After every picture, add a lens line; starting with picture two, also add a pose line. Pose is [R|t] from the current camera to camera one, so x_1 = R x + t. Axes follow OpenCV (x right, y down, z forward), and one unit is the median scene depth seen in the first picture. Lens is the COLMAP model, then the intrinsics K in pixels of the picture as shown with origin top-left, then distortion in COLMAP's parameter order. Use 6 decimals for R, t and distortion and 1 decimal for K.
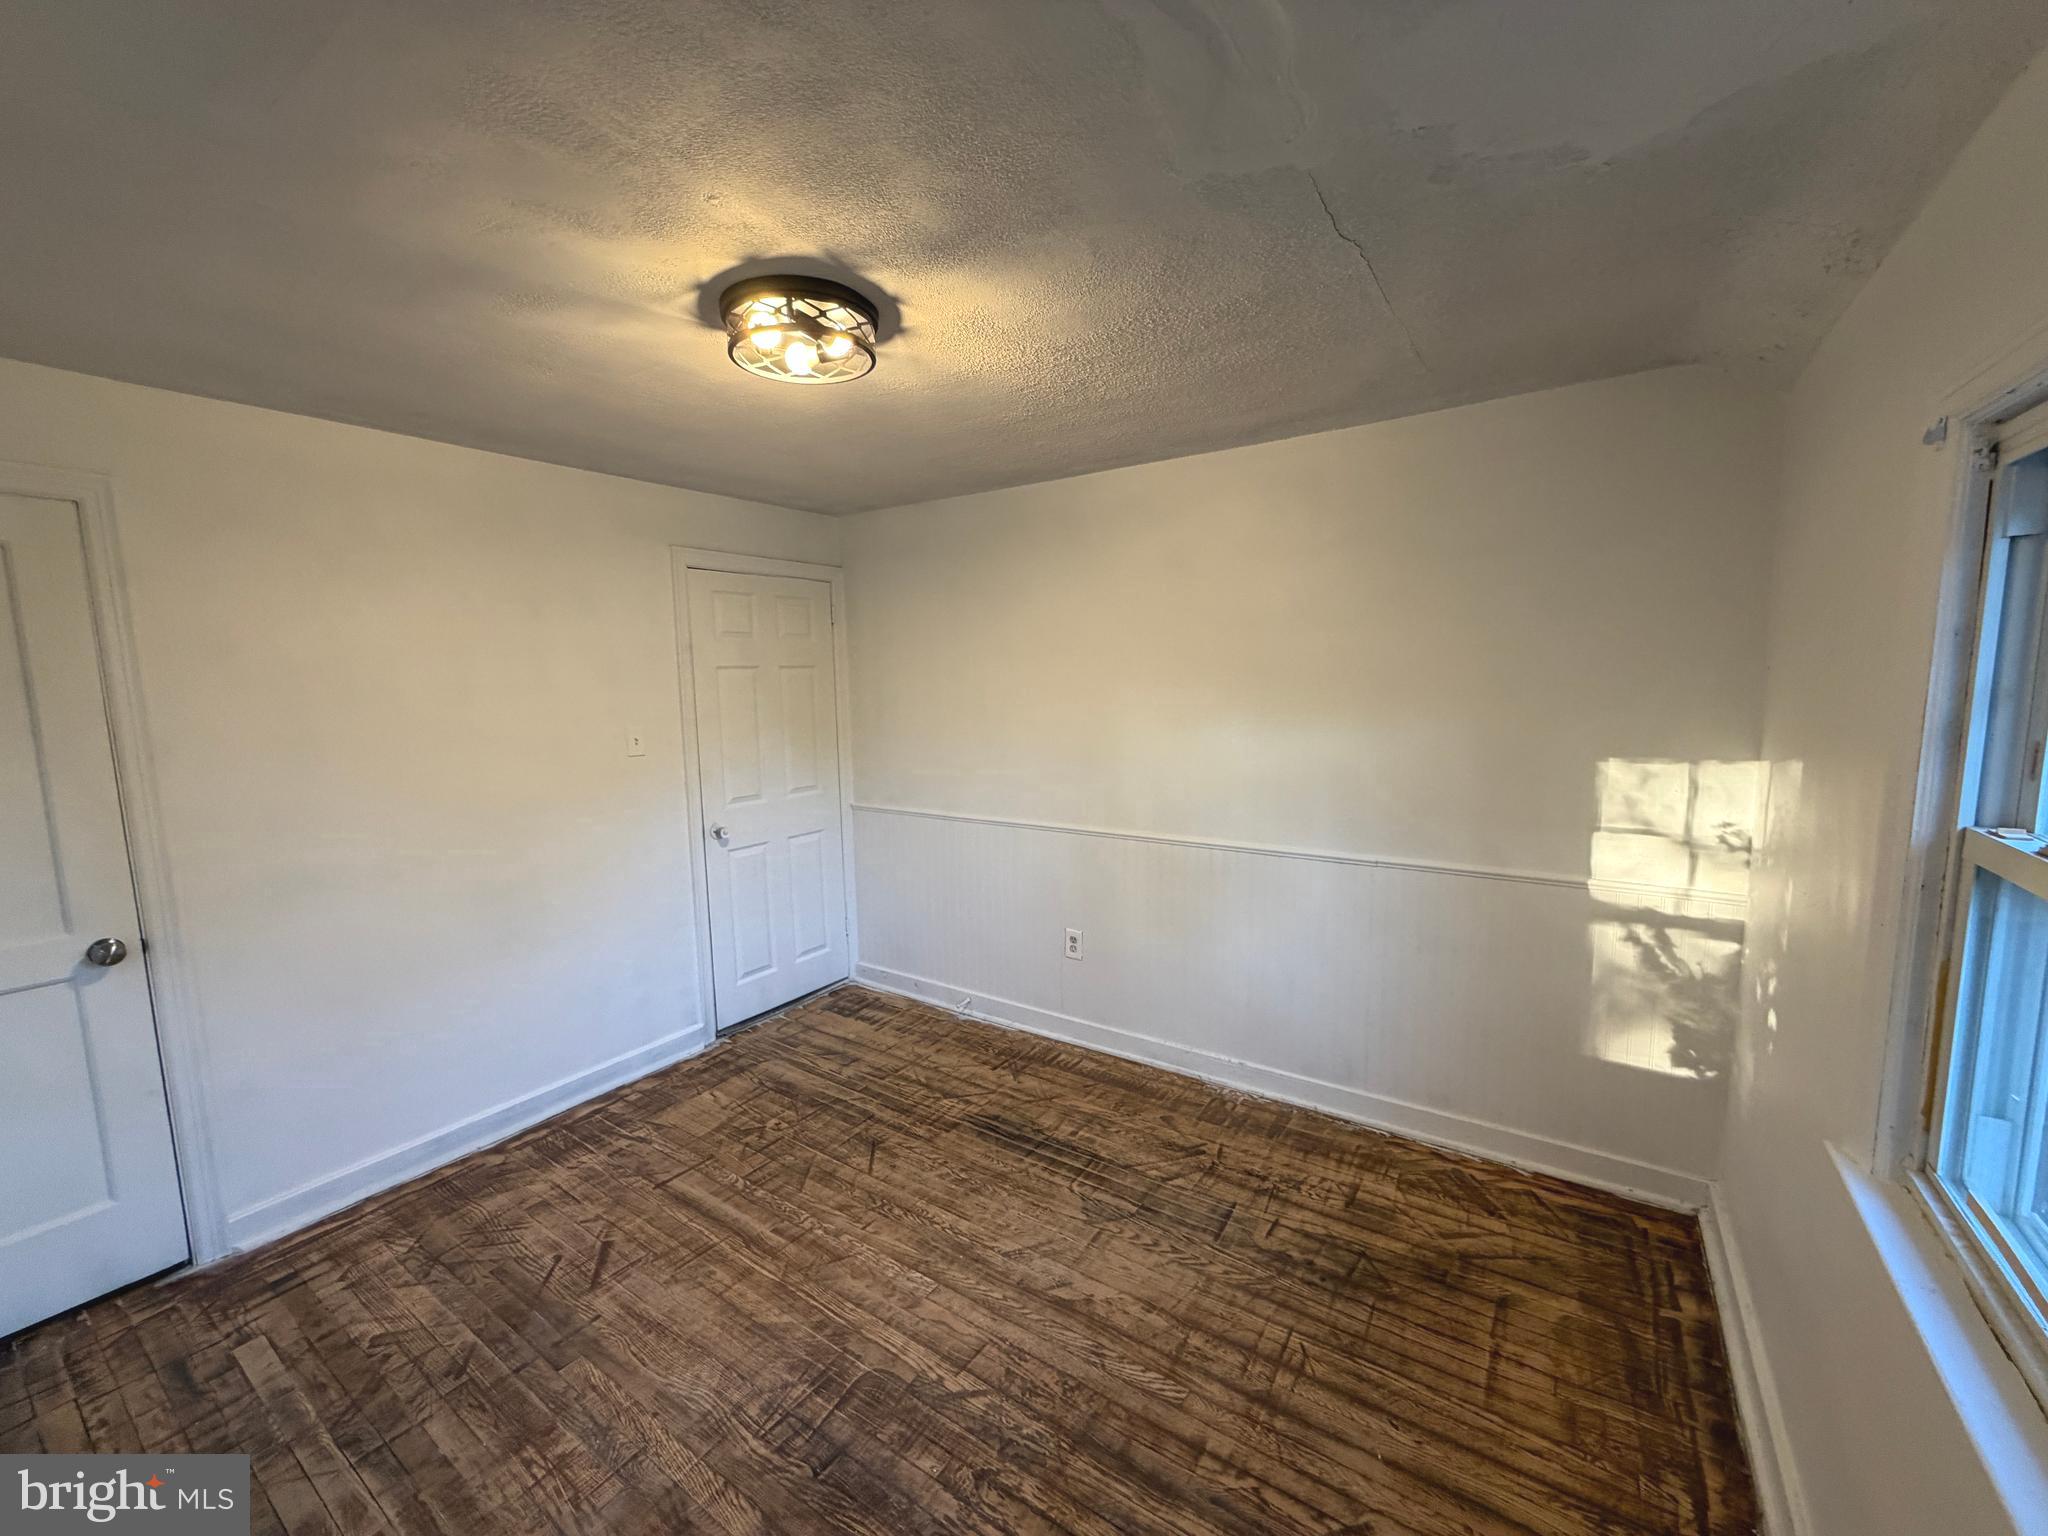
lens RADIAL K [[814.8, 0, 1019.7], [0, 814.8, 767.9], [0, 0, 1]] dist [-0.001232, -0.000003]
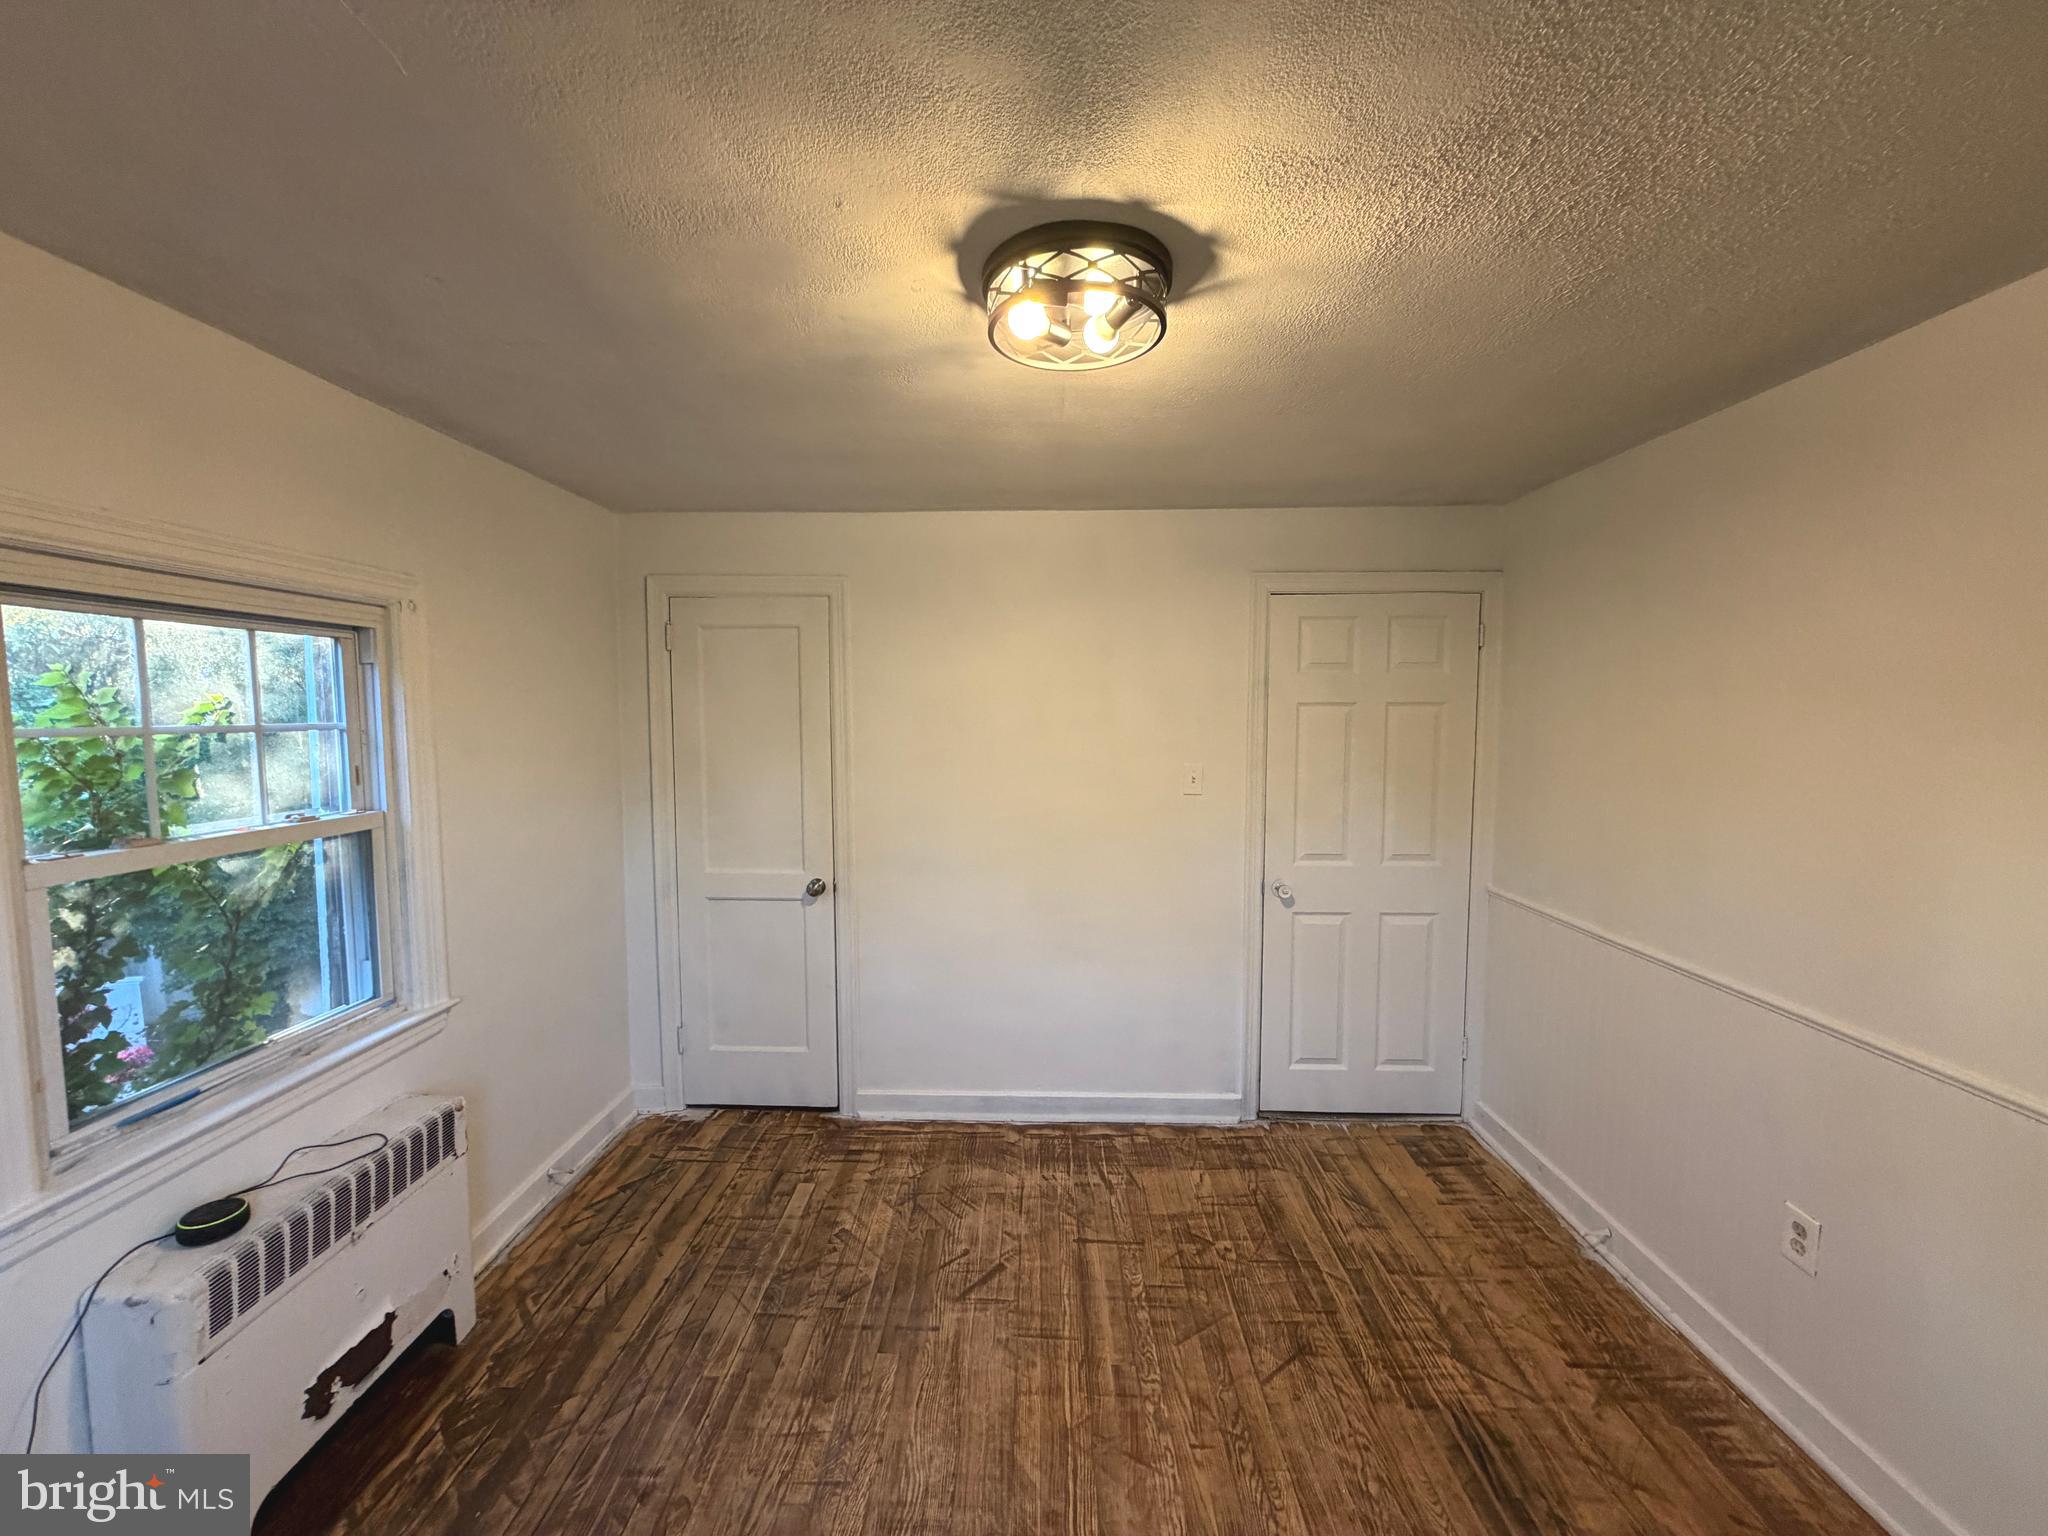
lens RADIAL K [[814.8, 0, 1020.5], [0, 814.8, 769.4], [0, 0, 1]] dist [-0.001232, -0.000003]
pose [[0.543356, 0.079884, -0.835693, 0.268926], [-0.106276, 0.993999, 0.025917, -0.057359], [0.832748, 0.074732, 0.548585, 0.353843]]
